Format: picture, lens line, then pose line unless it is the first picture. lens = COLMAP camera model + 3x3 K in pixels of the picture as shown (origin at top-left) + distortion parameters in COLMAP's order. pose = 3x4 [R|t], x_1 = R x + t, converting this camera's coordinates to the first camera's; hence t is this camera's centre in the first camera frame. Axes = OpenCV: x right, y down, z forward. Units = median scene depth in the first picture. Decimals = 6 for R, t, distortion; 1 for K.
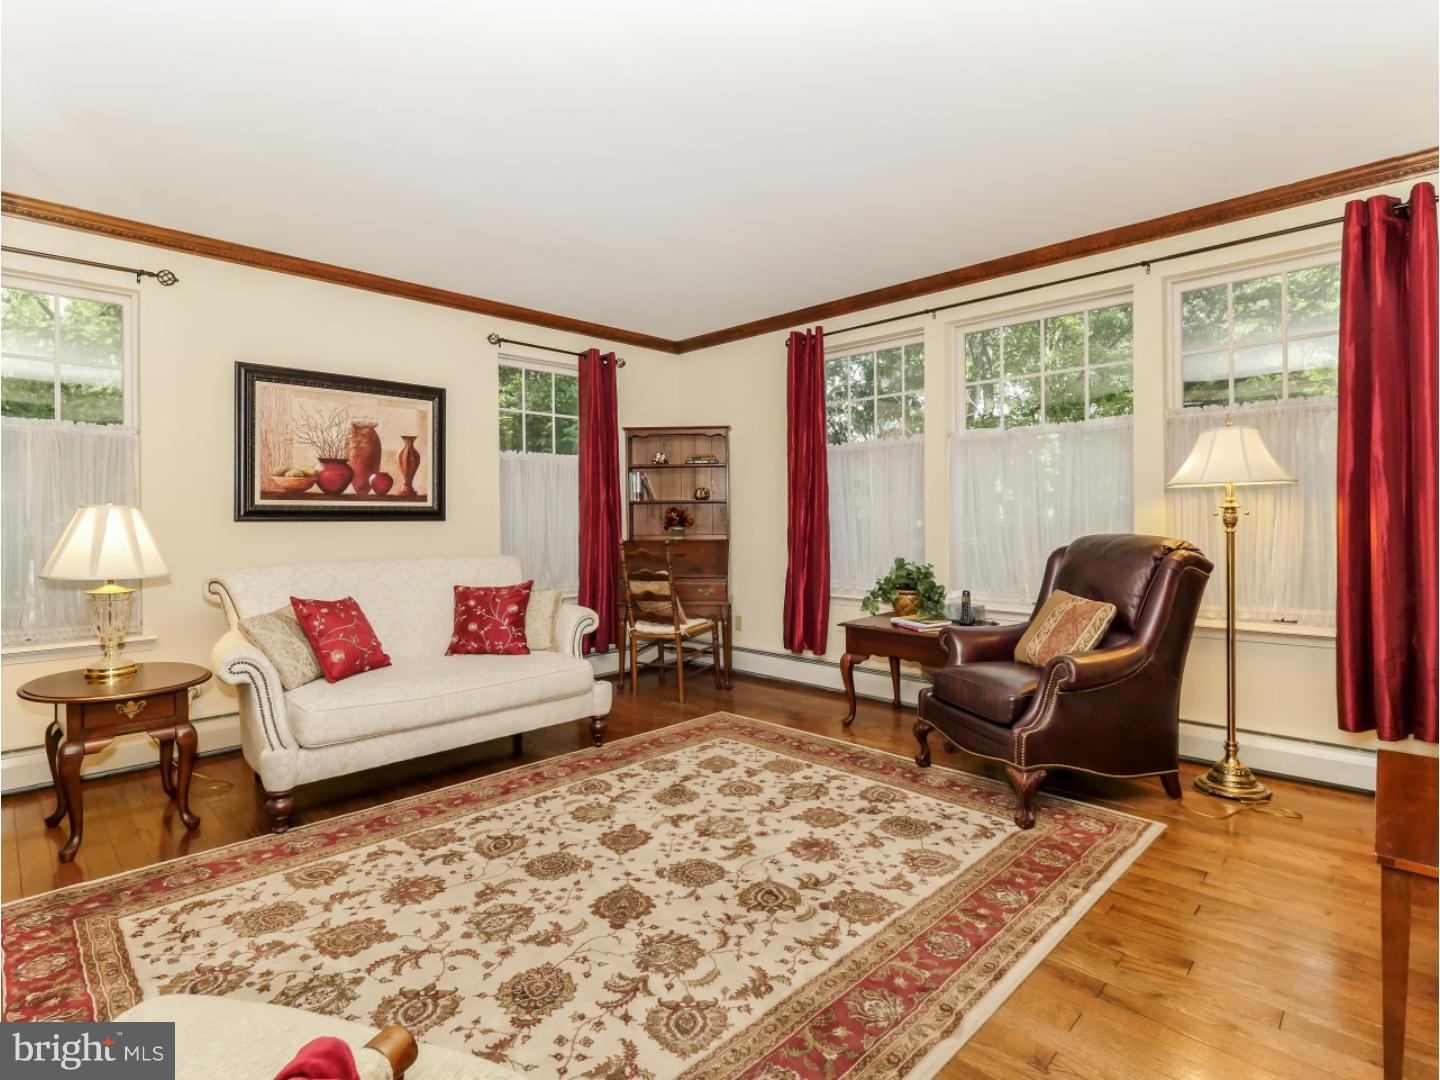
lens RADIAL K [[721.8, 0, 716.8], [0, 721.8, 529.8], [0, 0, 1]] dist [-0.011701, 0.000440]
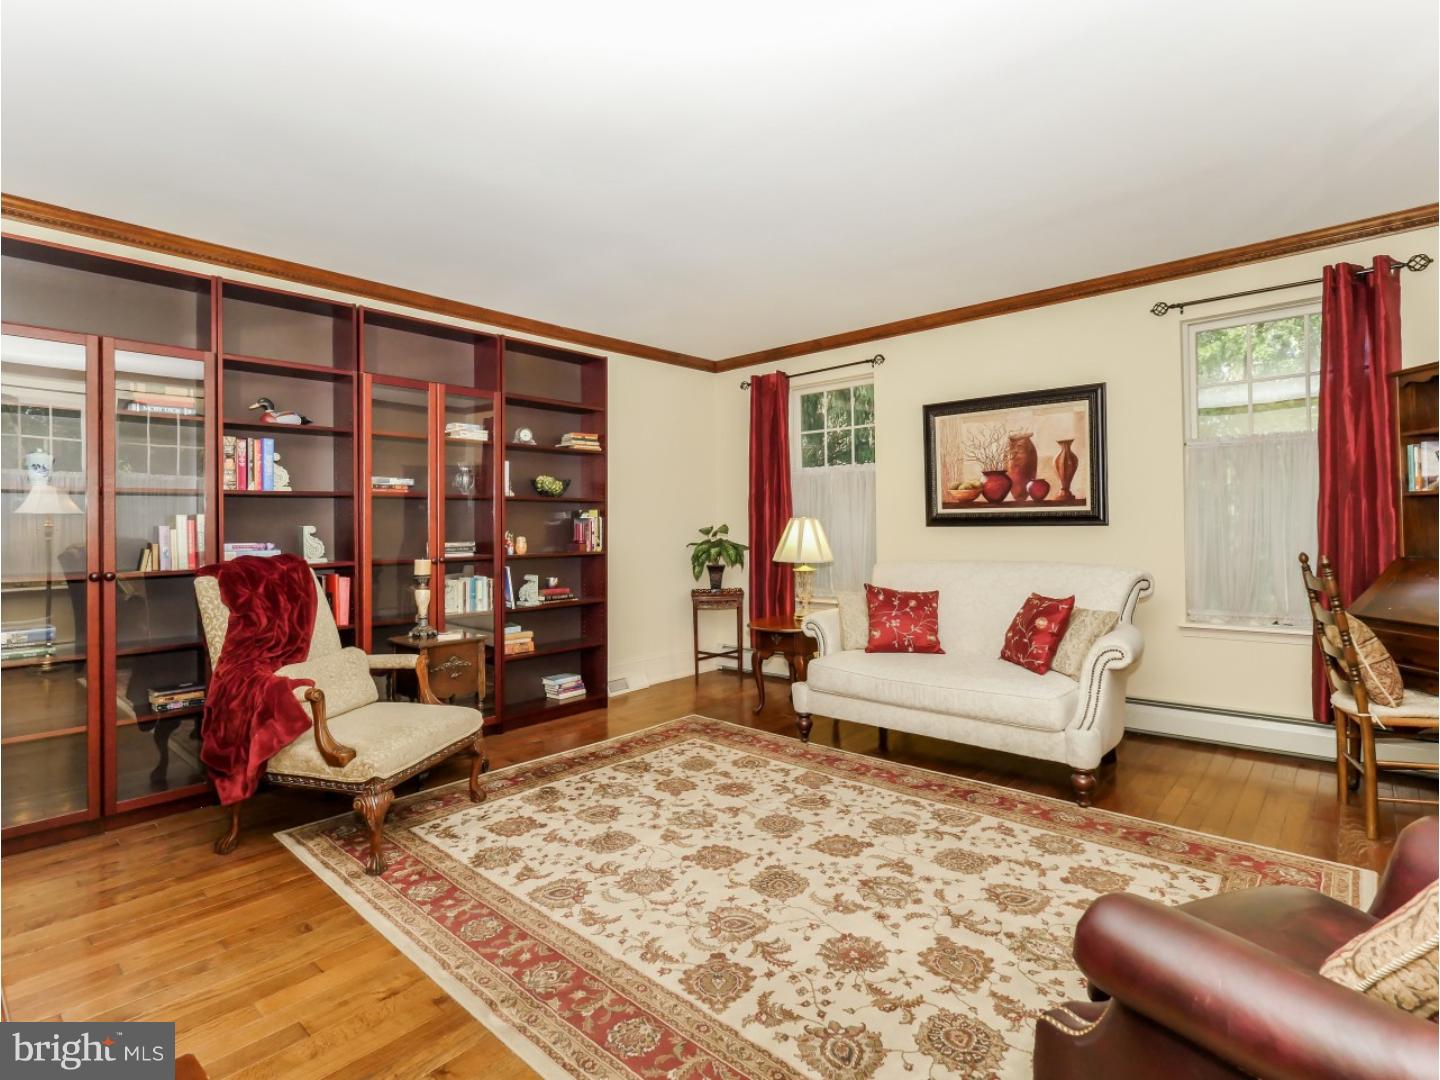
lens RADIAL K [[703.0, 0, 716.4], [0, 703.0, 529.7], [0, 0, 1]] dist [-0.003855, 0.000232]
pose [[0.067708, 0.011458, -0.997639, 0.718468], [-0.002257, 0.999933, 0.011331, -0.023568], [0.997703, 0.001484, 0.067729, 0.644865]]
